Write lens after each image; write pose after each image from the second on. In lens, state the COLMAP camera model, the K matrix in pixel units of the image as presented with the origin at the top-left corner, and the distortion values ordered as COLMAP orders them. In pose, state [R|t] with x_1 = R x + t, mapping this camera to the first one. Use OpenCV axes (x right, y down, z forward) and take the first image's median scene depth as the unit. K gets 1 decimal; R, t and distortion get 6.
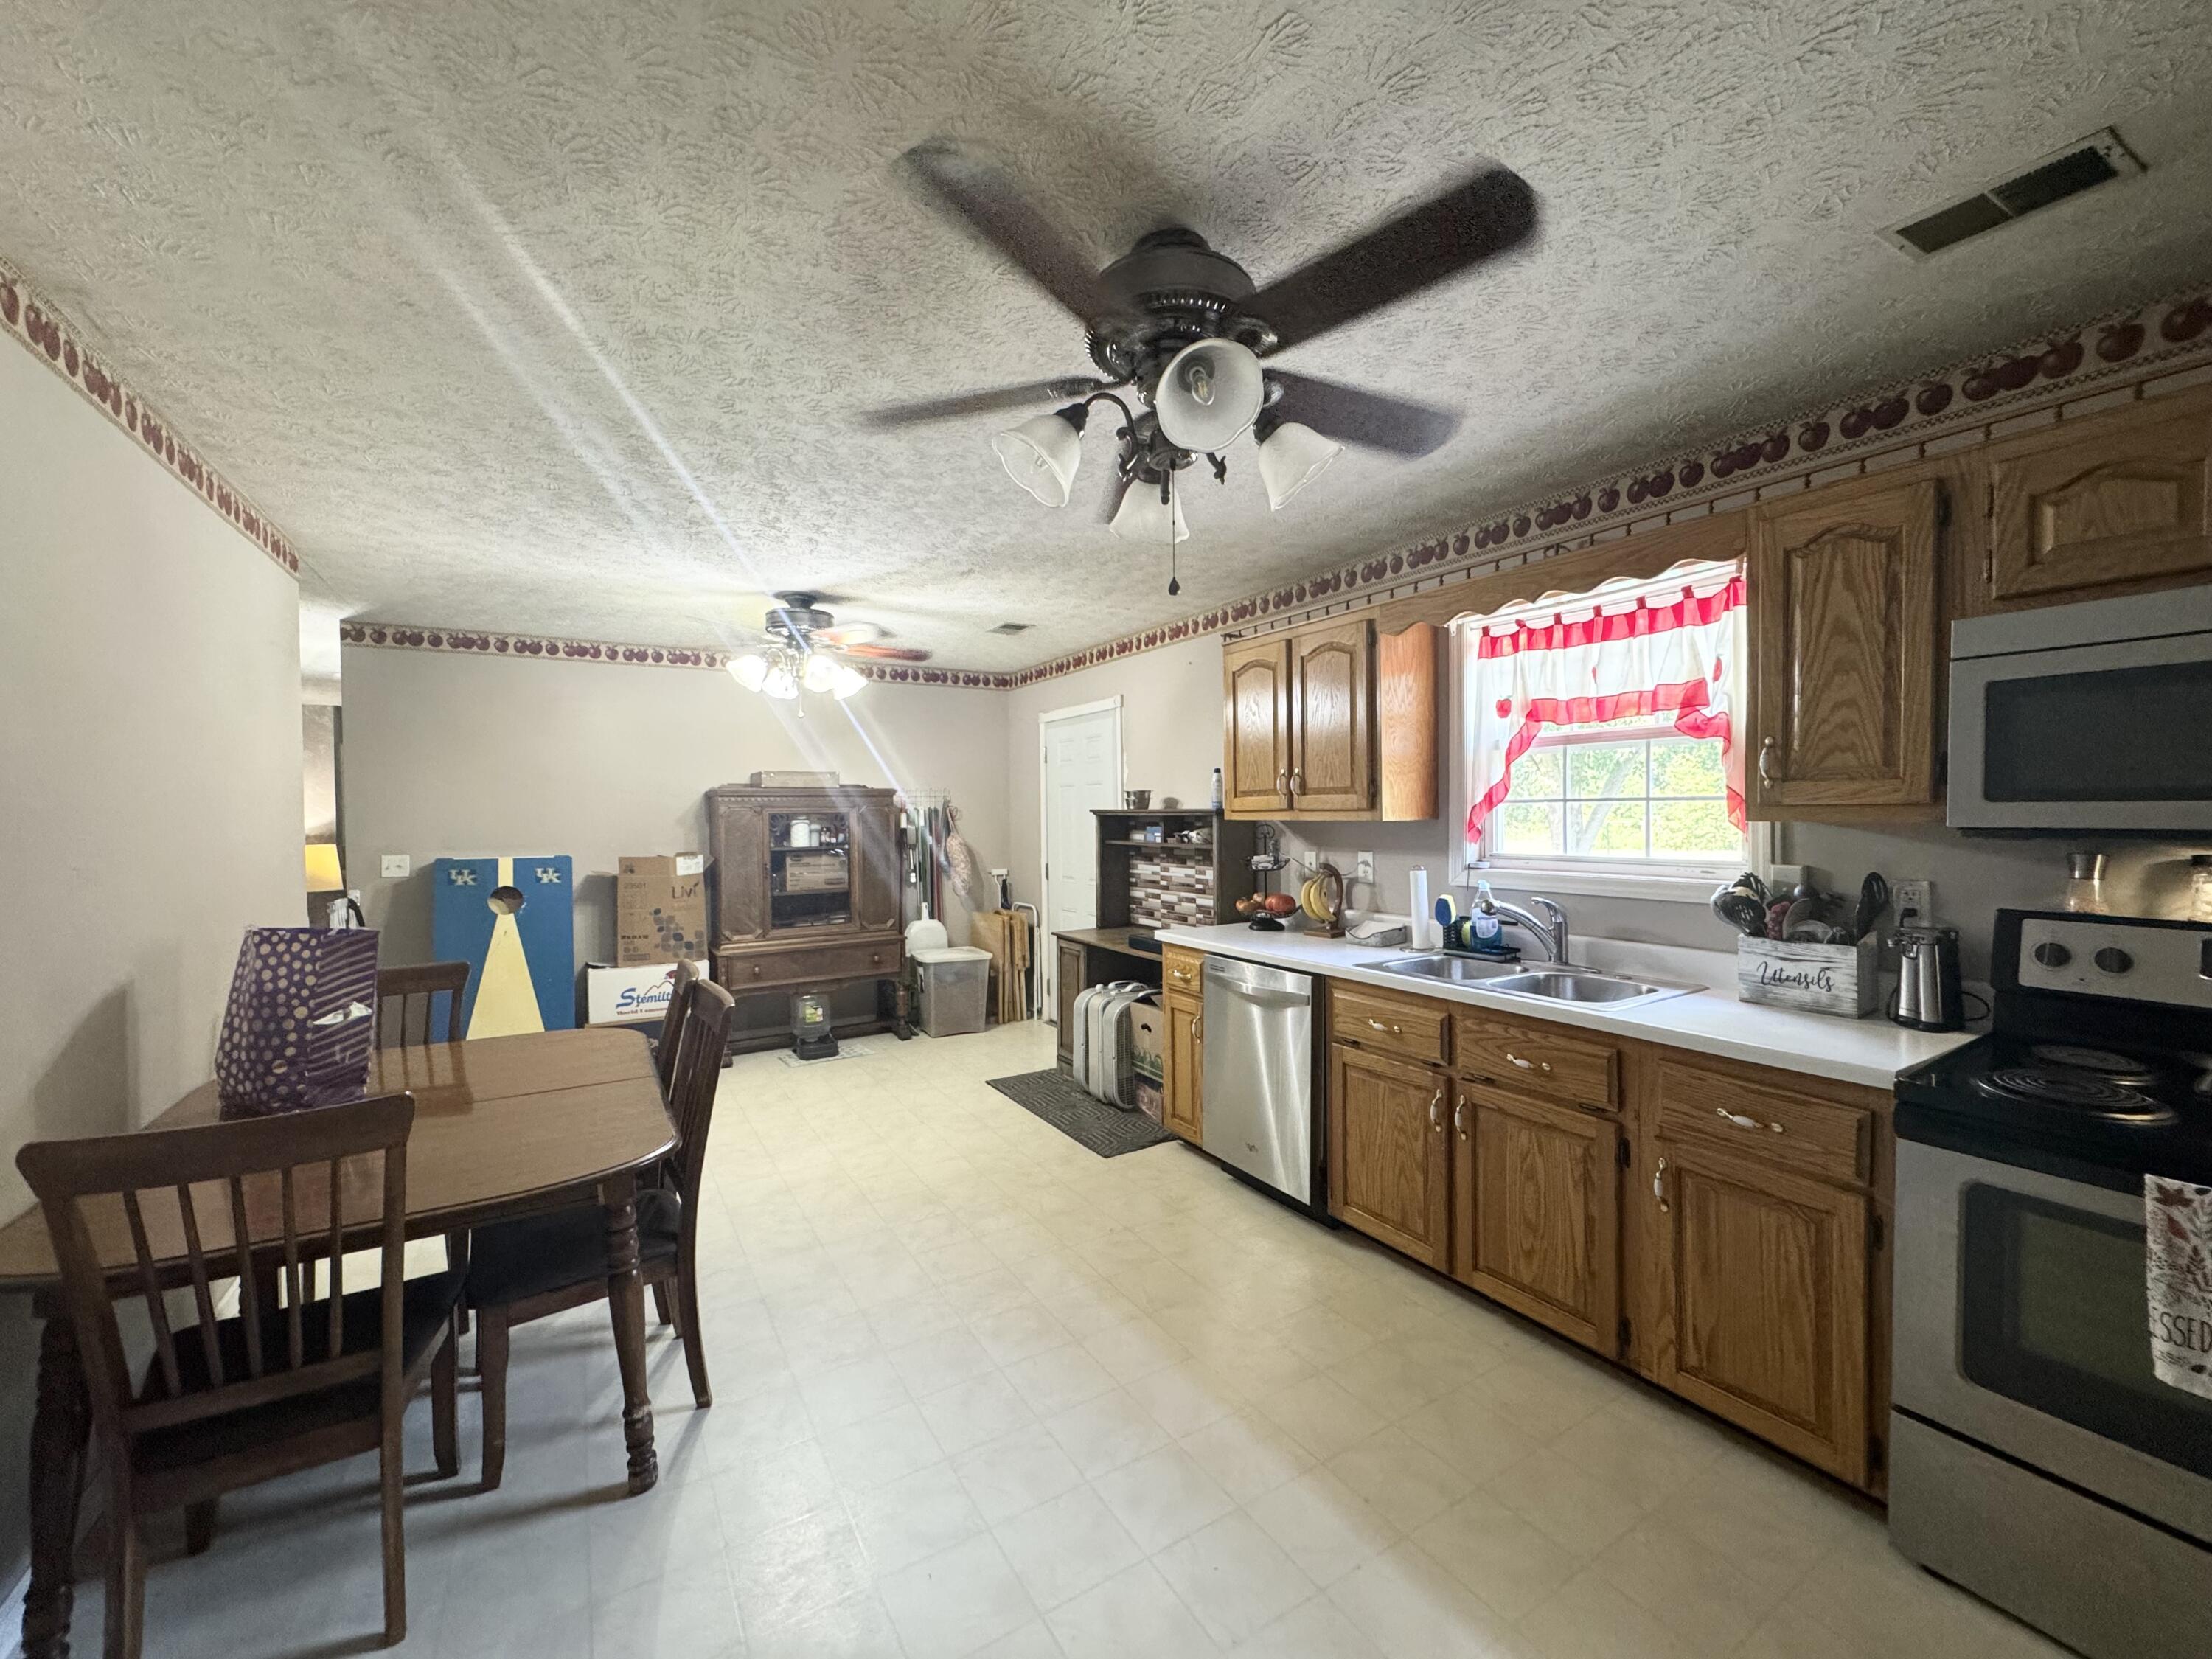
lens RADIAL K [[884.7, 0, 1106.0], [0, 884.7, 829.5], [0, 0, 1]] dist [-0.000539, -0.000242]
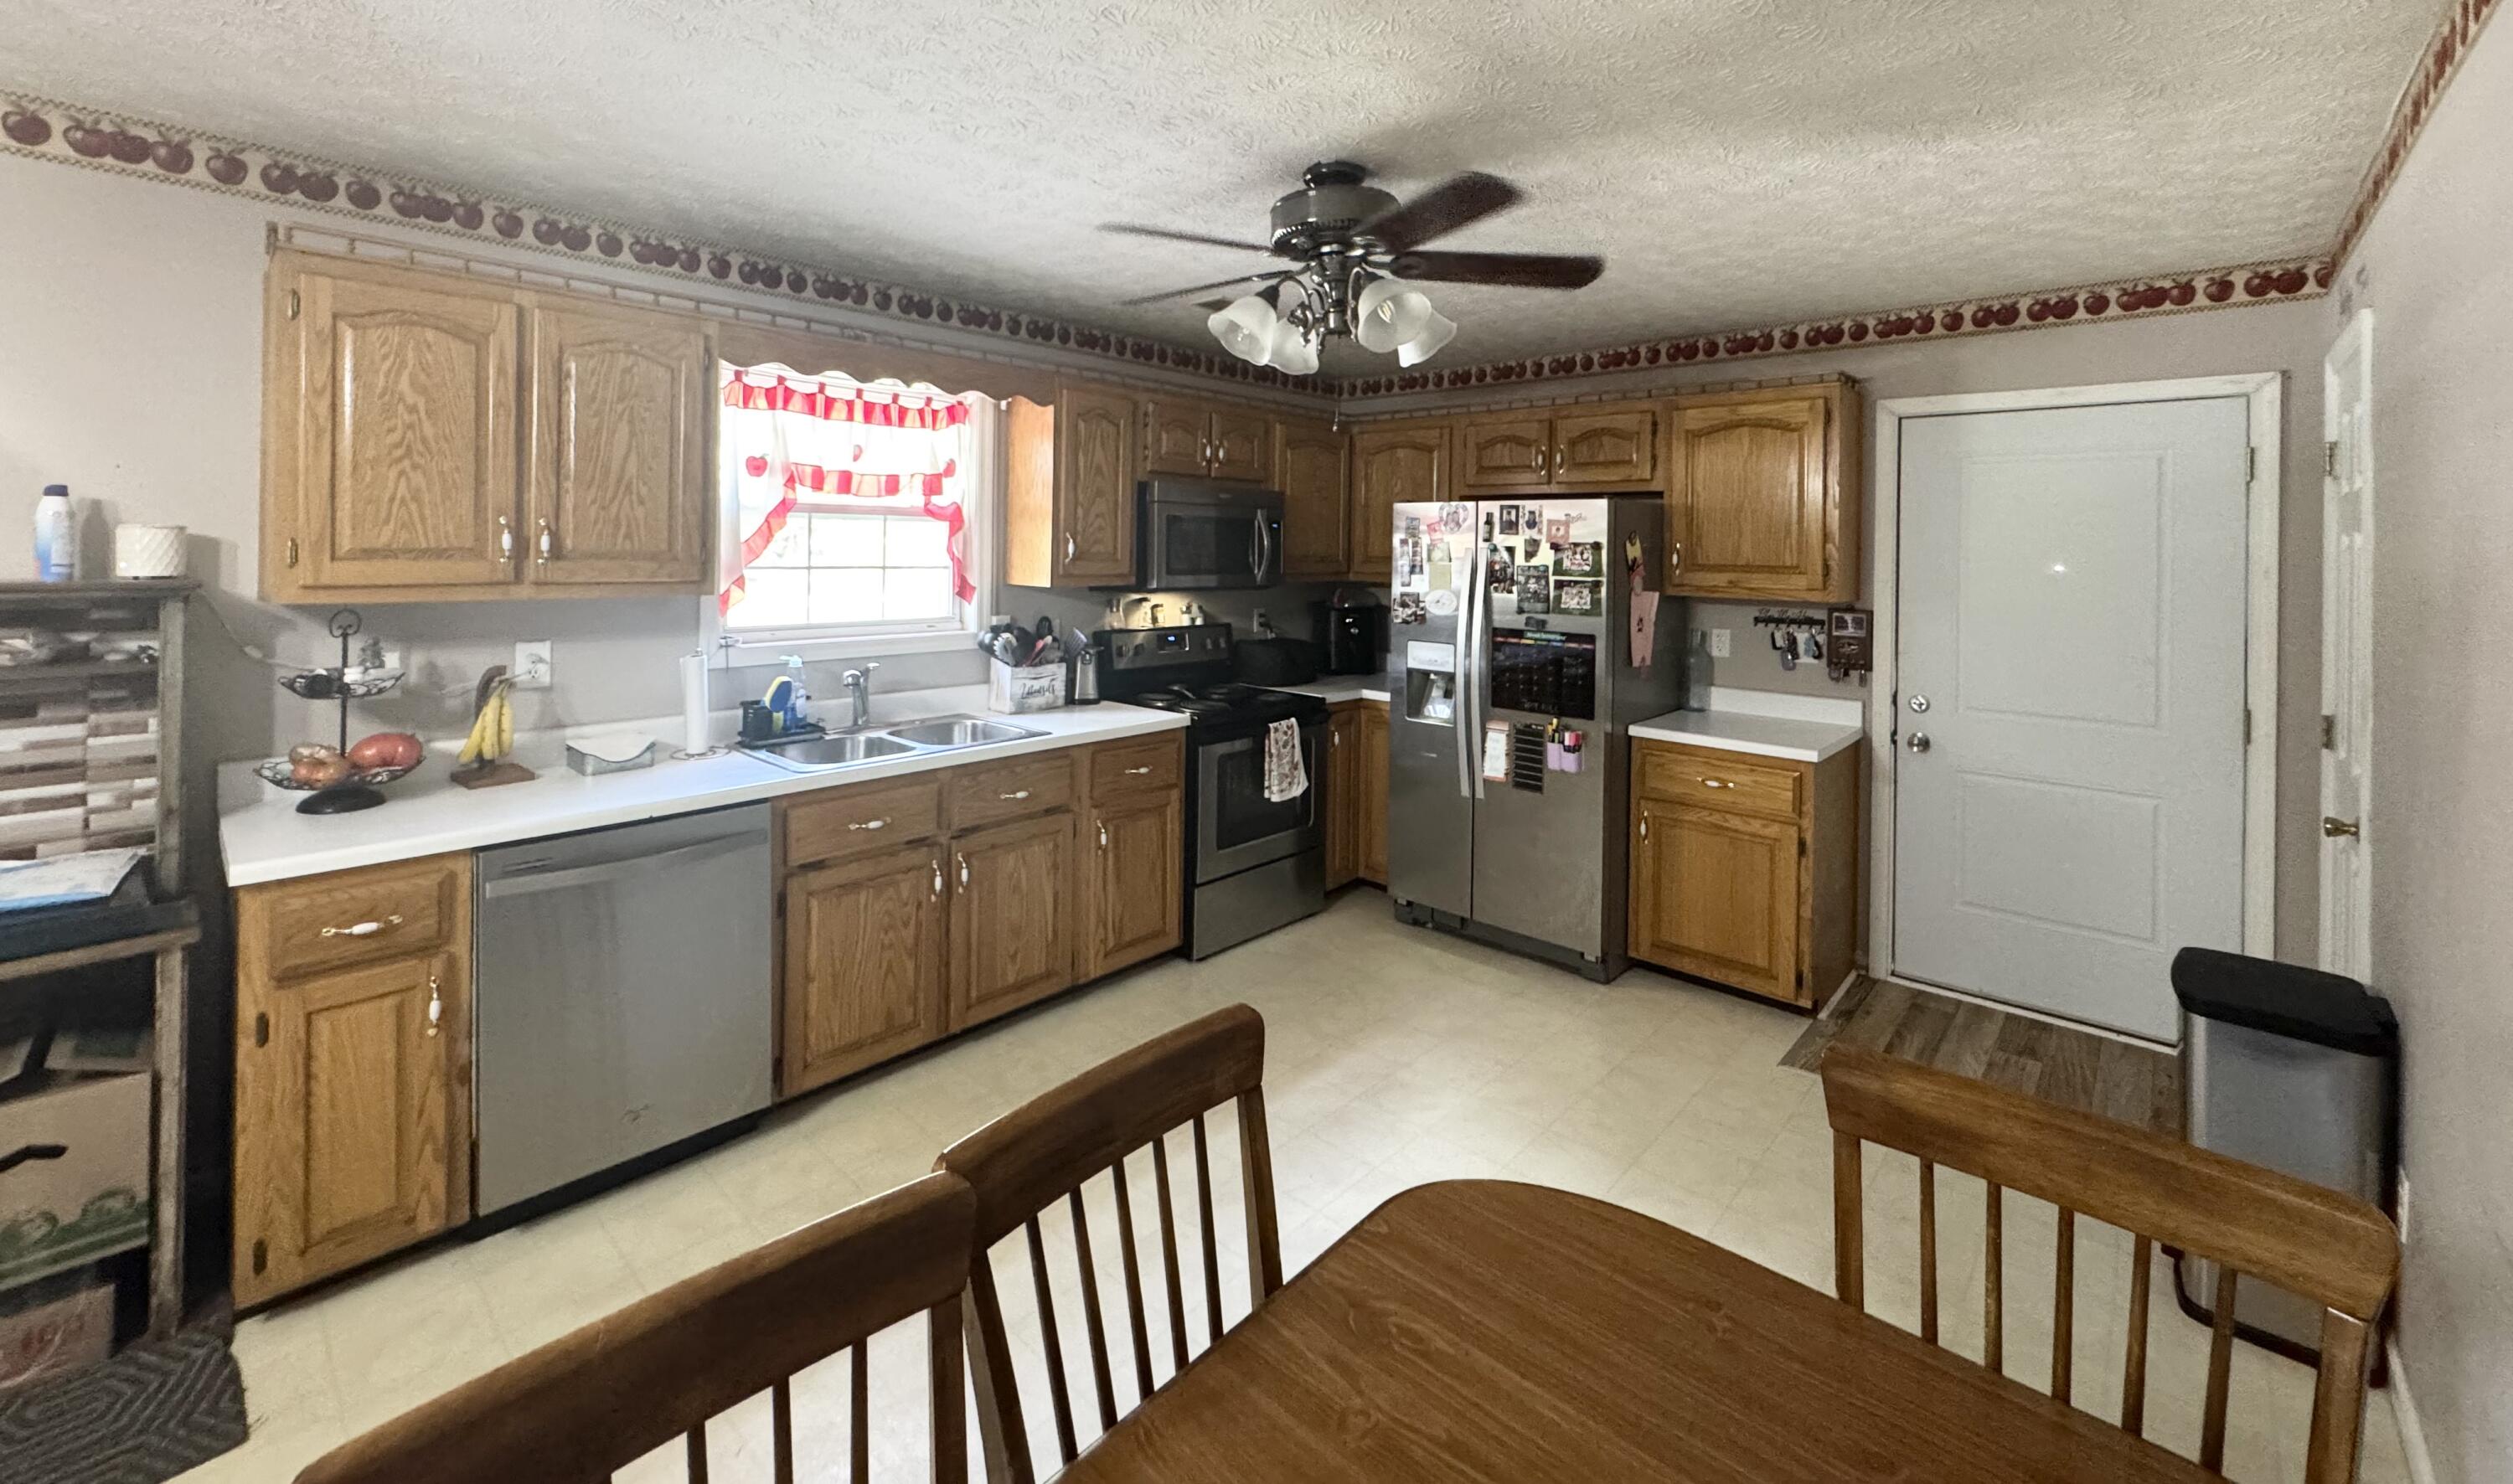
lens RADIAL K [[1005.2, 0, 1258.8], [0, 1005.2, 546.1], [0, 0, 1]] dist [0.000441, -0.000067]
pose [[-0.282899, 0.007489, 0.959120, -0.856382], [0.007319, 0.999957, -0.005649, -0.056796], [-0.959122, 0.005422, -0.282942, 0.996696]]
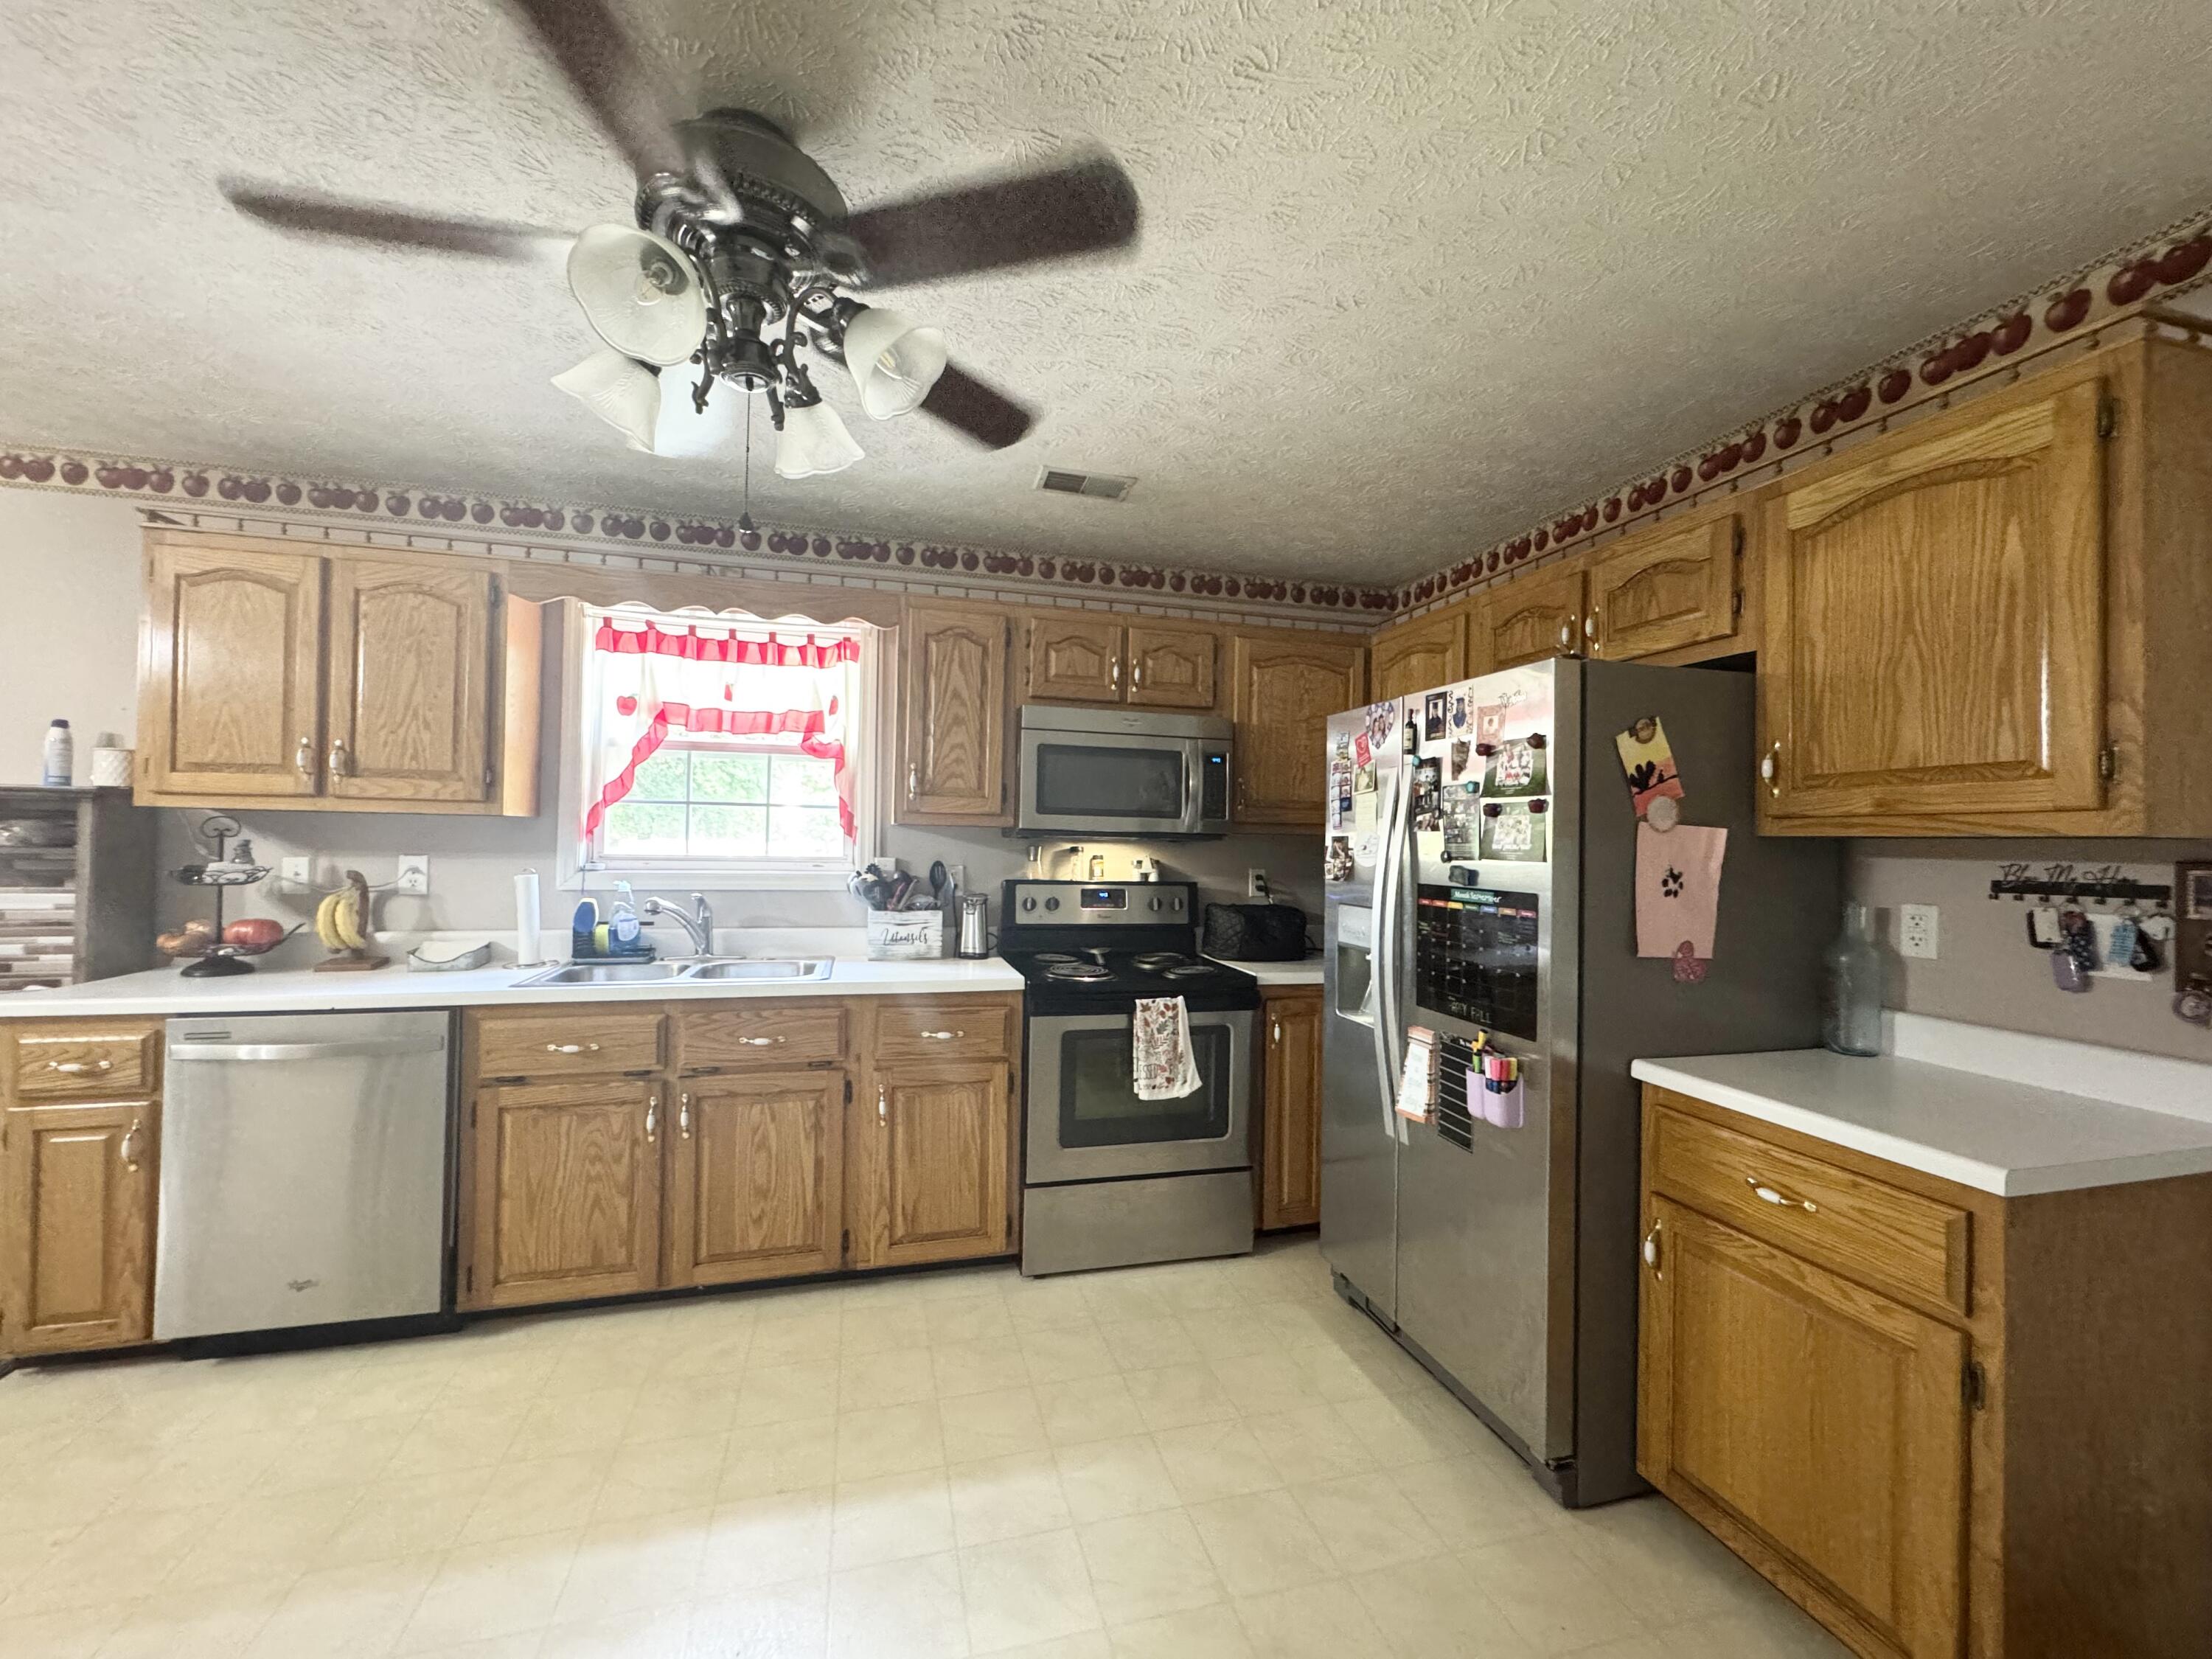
lens RADIAL K [[884.7, 0, 1106.0], [0, 884.7, 829.5], [0, 0, 1]] dist [-0.000539, -0.000242]
pose [[0.276892, 0.029518, 0.960447, -0.423003], [-0.002929, 0.999549, -0.029875, 0.034452], [-0.960896, 0.005459, 0.276854, 0.275188]]
